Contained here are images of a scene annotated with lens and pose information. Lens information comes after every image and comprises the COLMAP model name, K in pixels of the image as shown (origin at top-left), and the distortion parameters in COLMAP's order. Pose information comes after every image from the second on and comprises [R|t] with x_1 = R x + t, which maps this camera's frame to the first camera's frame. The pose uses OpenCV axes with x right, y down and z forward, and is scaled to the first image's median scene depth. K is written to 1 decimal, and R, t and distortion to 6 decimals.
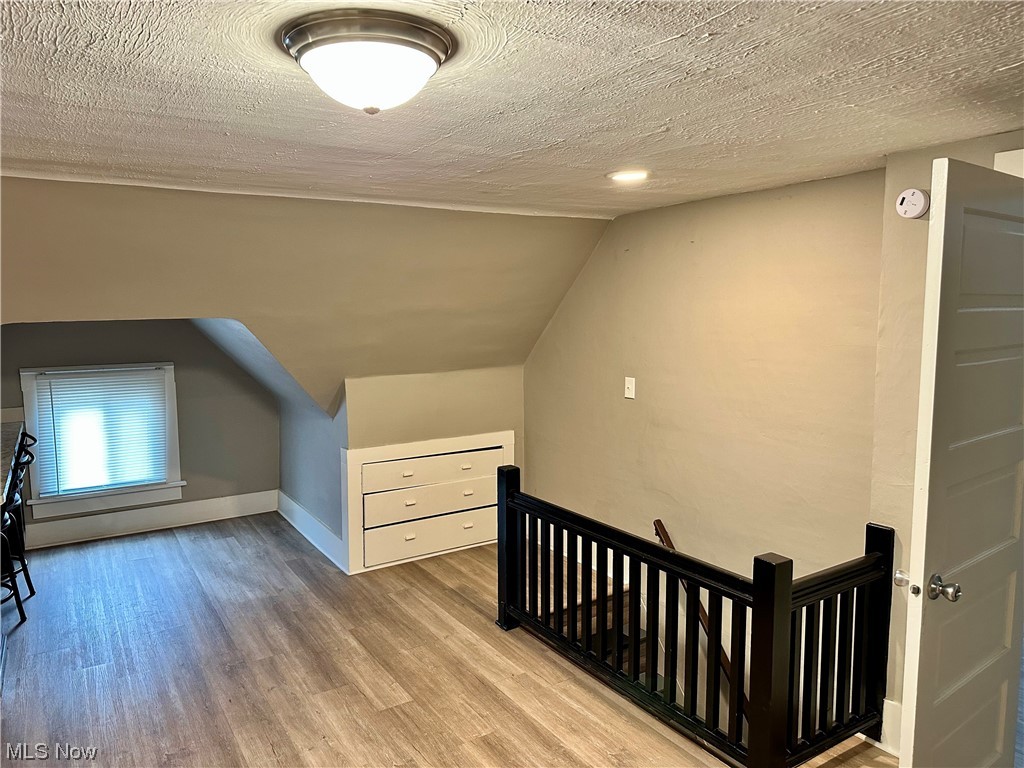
lens RADIAL K [[728.7, 0, 511.4], [0, 728.7, 389.9], [0, 0, 1]] dist [0.044304, -0.018435]
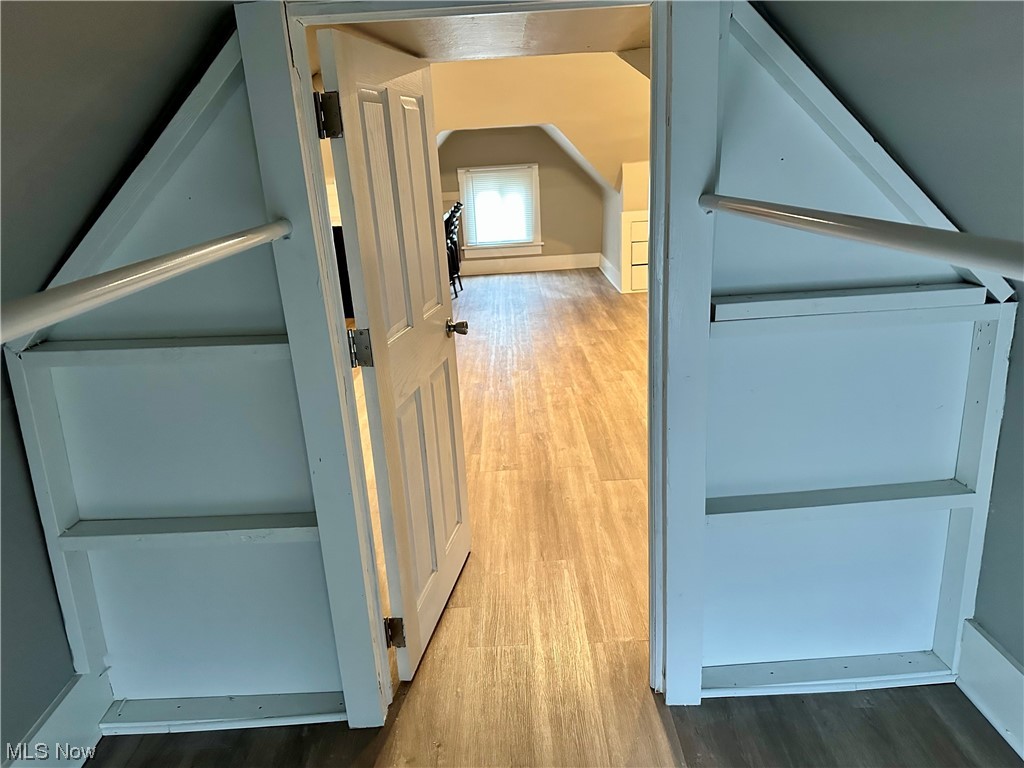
lens RADIAL K [[728.7, 0, 507.3], [0, 728.7, 388.9], [0, 0, 1]] dist [0.044304, -0.018435]
pose [[0.853031, 0.122931, -0.507175, 0.355342], [-0.009551, 0.975374, 0.220350, 0.094736], [0.521773, -0.183122, 0.833198, -0.444481]]
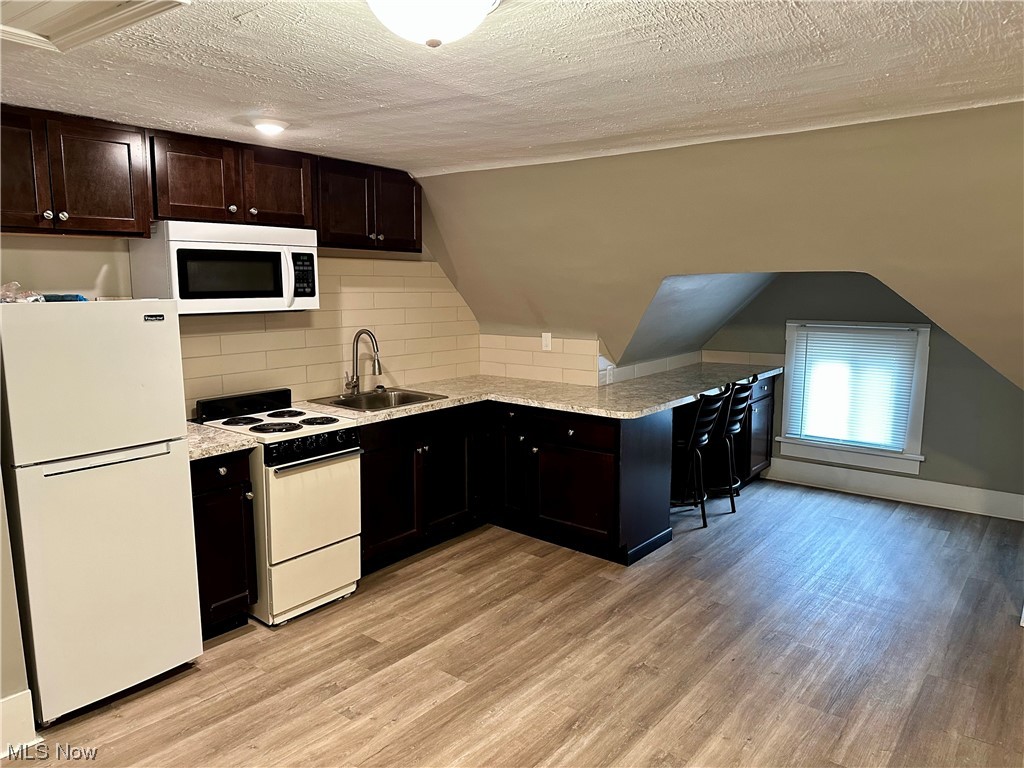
lens RADIAL K [[728.7, 0, 507.8], [0, 728.7, 382.4], [0, 0, 1]] dist [0.044304, -0.018435]
pose [[0.352613, 0.146486, -0.924233, 0.221232], [-0.111789, 0.987193, 0.113816, -0.013584], [0.929068, 0.063186, 0.364472, 0.203913]]
